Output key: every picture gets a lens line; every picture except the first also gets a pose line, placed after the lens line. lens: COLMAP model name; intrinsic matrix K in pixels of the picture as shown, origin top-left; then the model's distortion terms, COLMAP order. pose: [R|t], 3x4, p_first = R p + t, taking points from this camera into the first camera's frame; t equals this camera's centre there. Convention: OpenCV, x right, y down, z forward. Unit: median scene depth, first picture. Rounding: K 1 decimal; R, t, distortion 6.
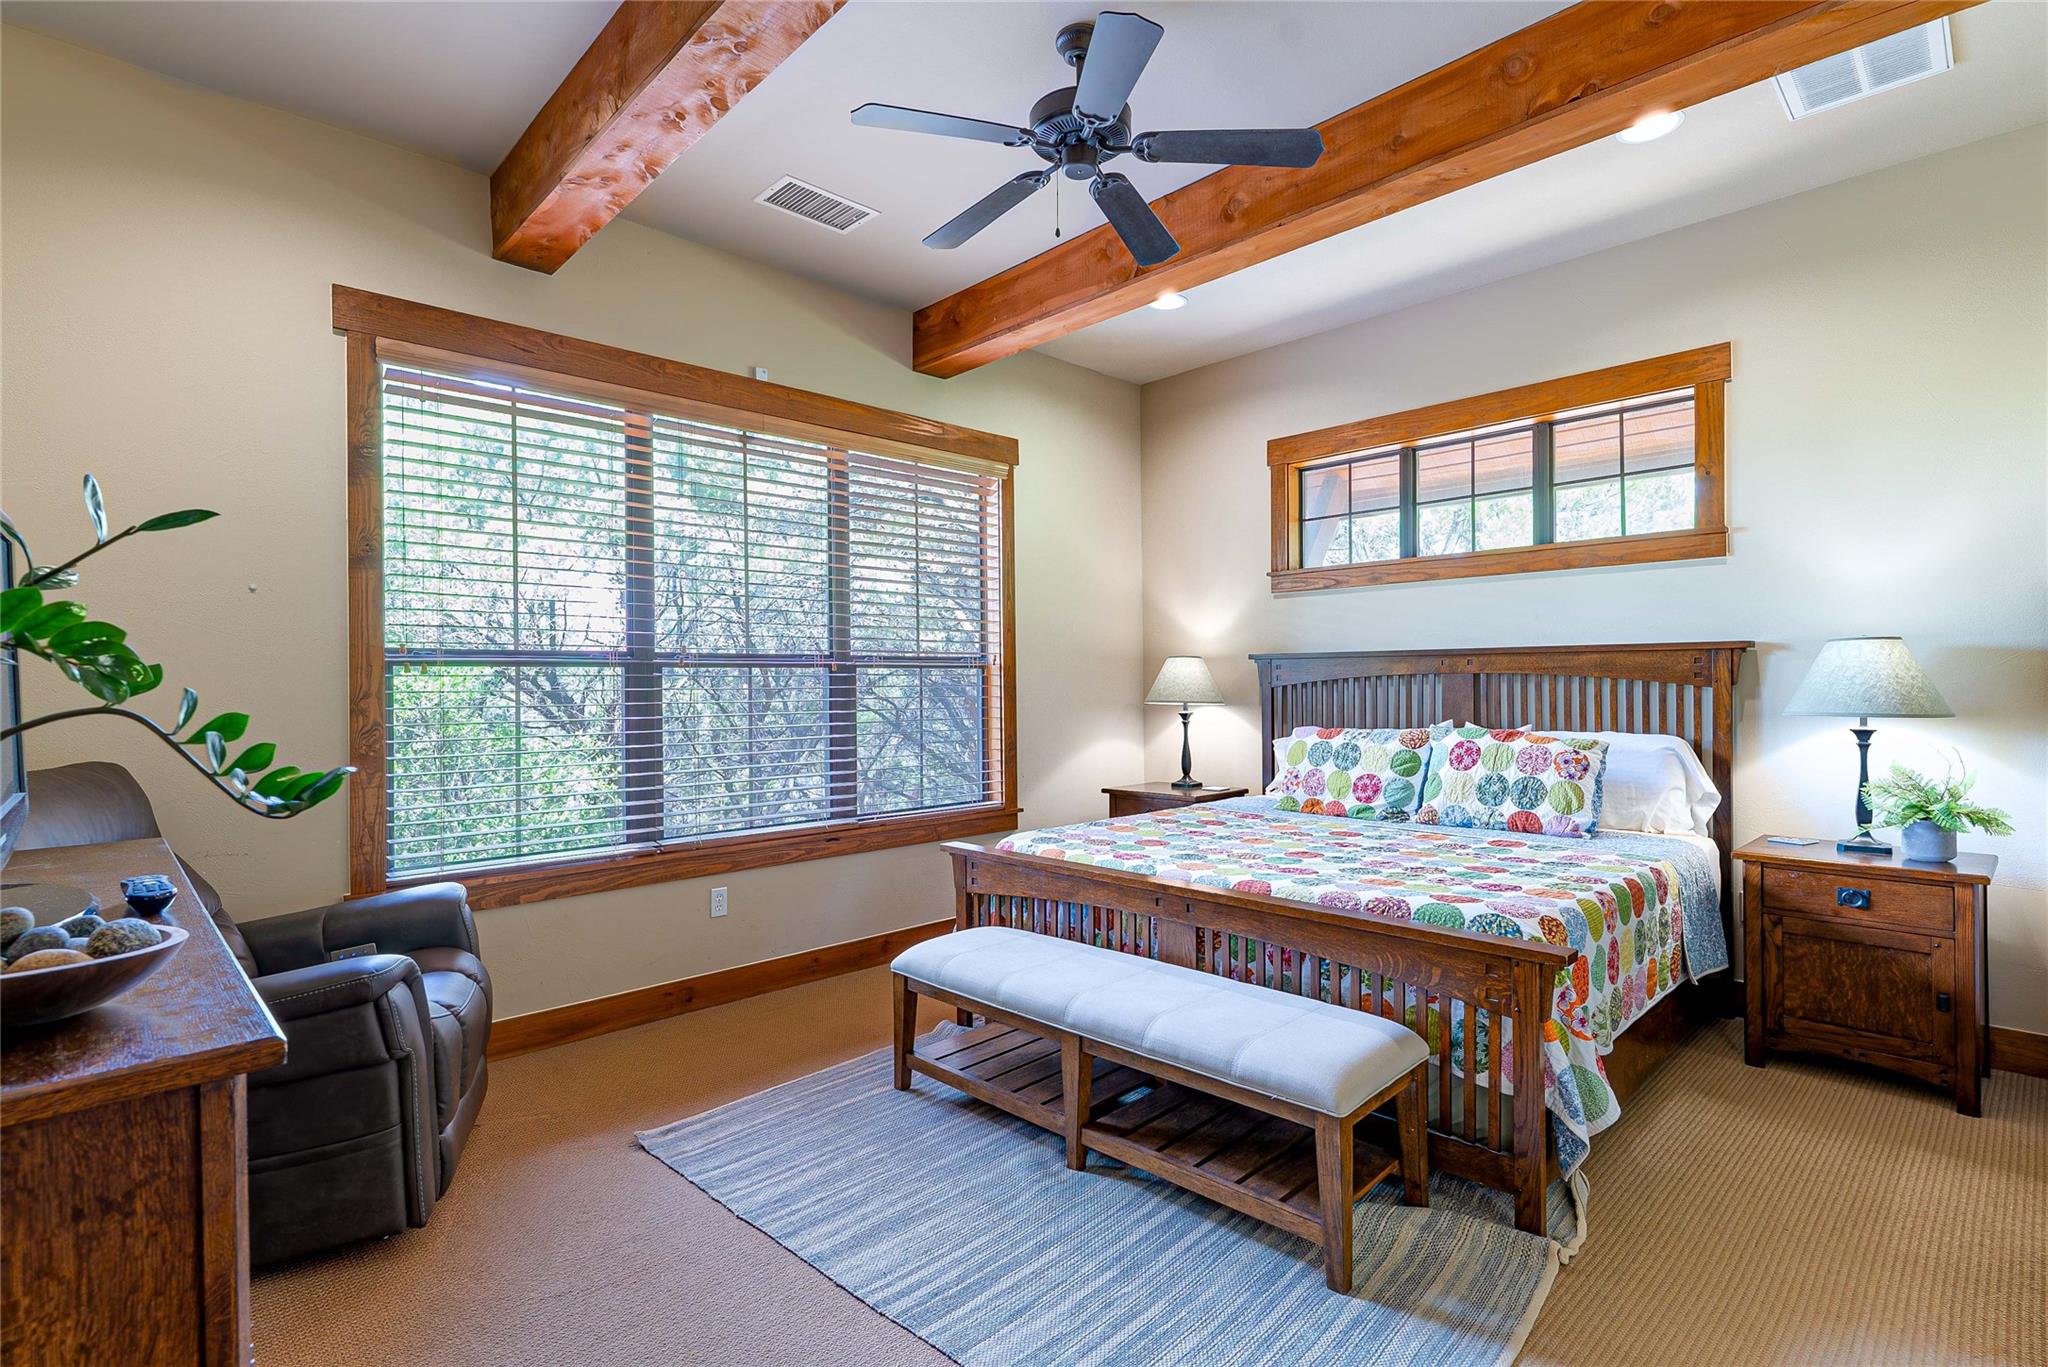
lens RADIAL K [[983.0, 0, 1027.9], [0, 983.0, 681.8], [0, 0, 1]] dist [0.000061, -0.000253]
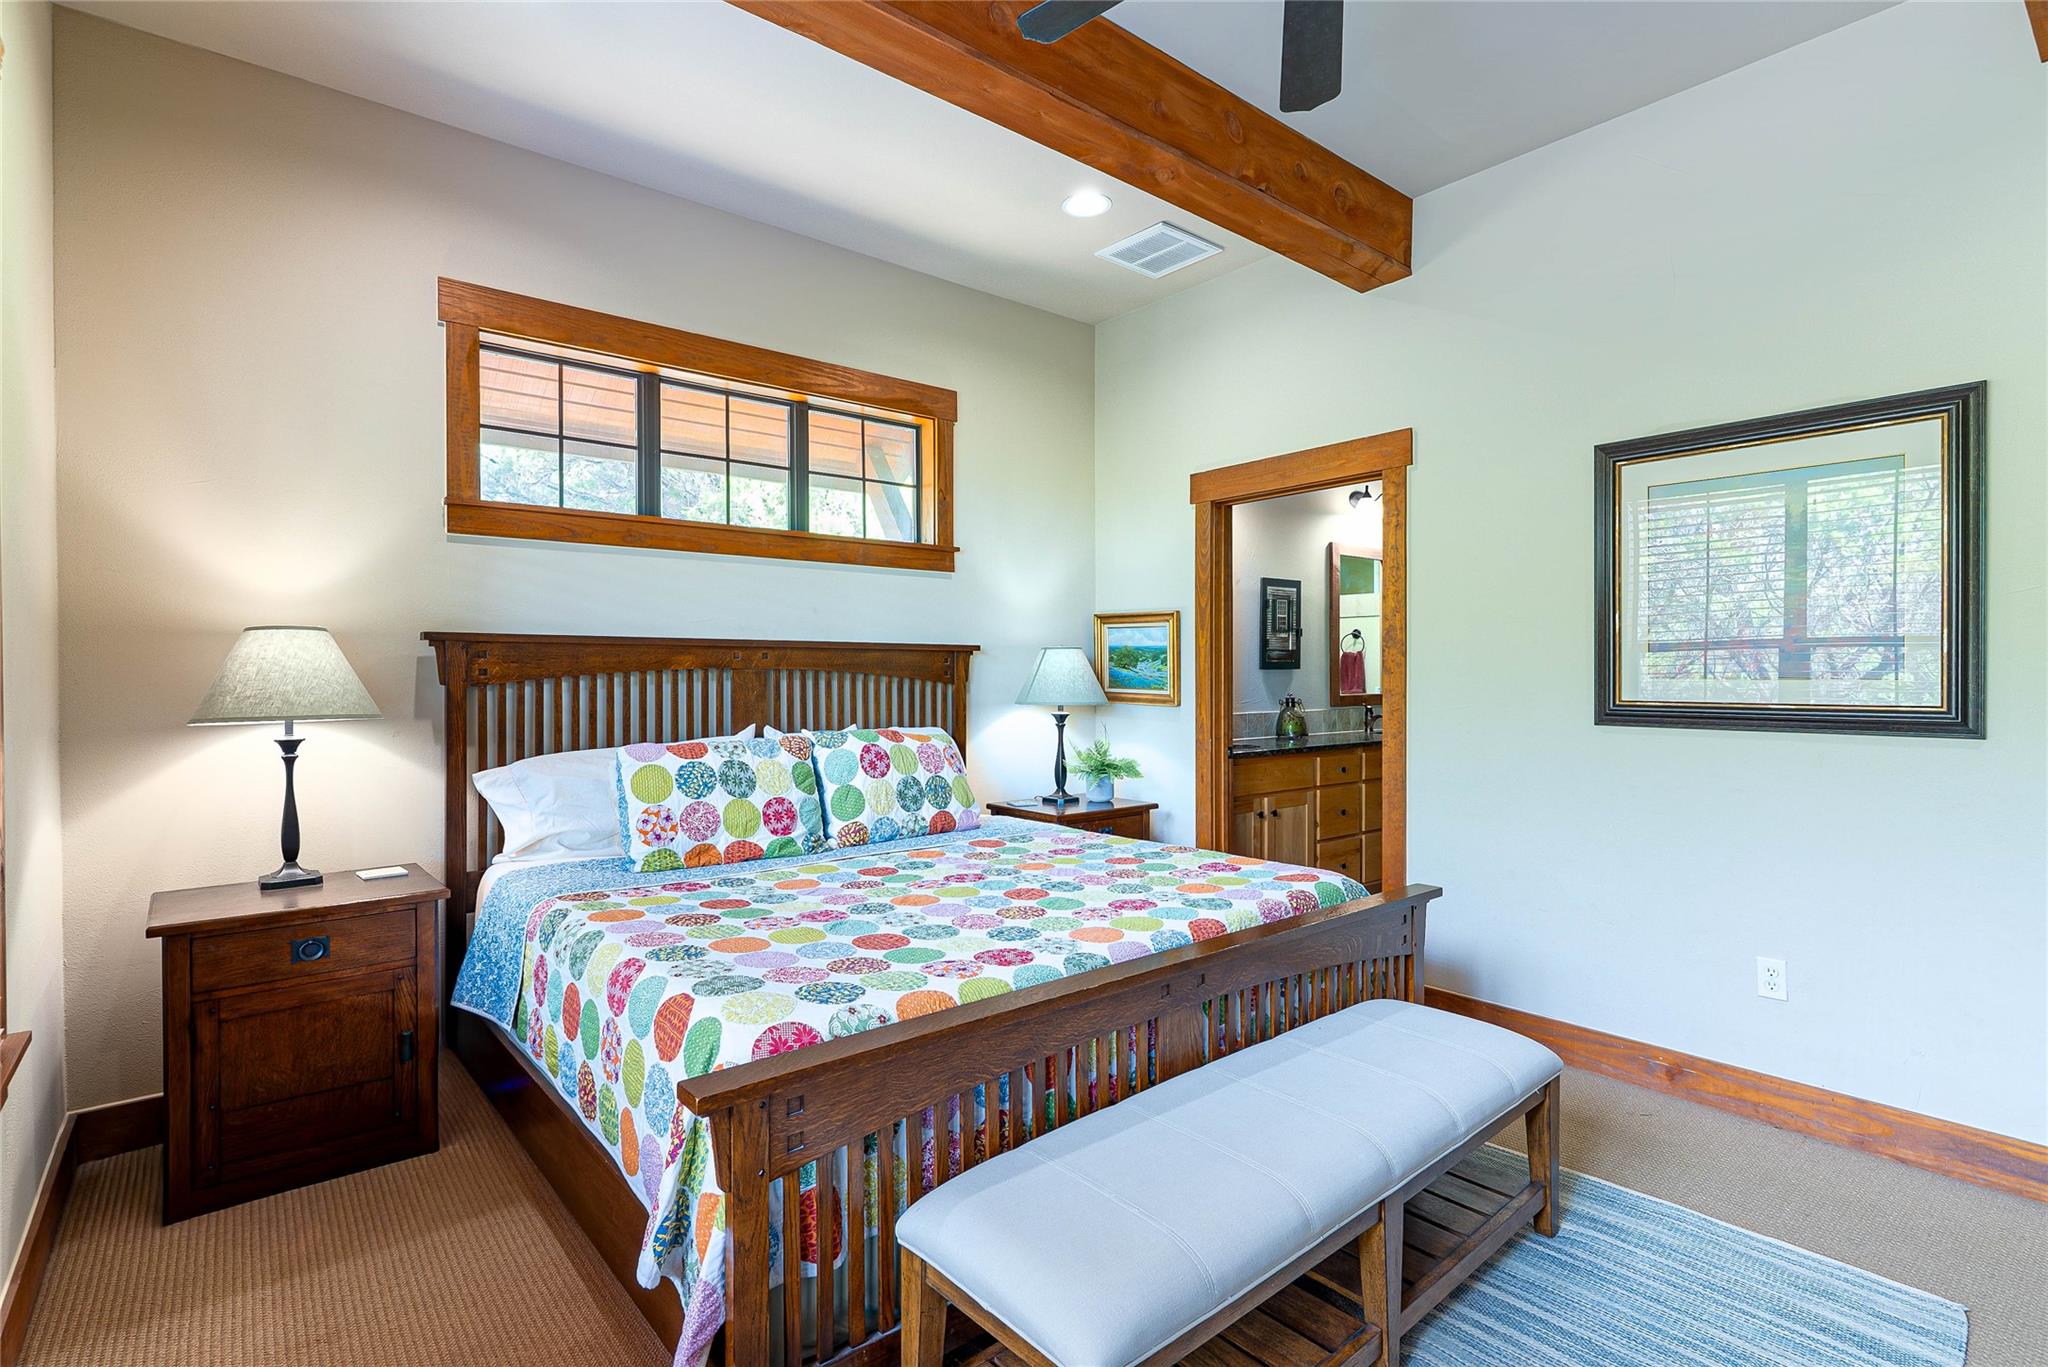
lens RADIAL K [[983.0, 0, 1027.9], [0, 983.0, 681.8], [0, 0, 1]] dist [0.000061, -0.000253]
pose [[0.064799, 0.001454, 0.997897, -0.413031], [0.002287, 0.999996, -0.001606, 0.004795], [-0.997896, 0.002386, 0.064795, 0.760264]]
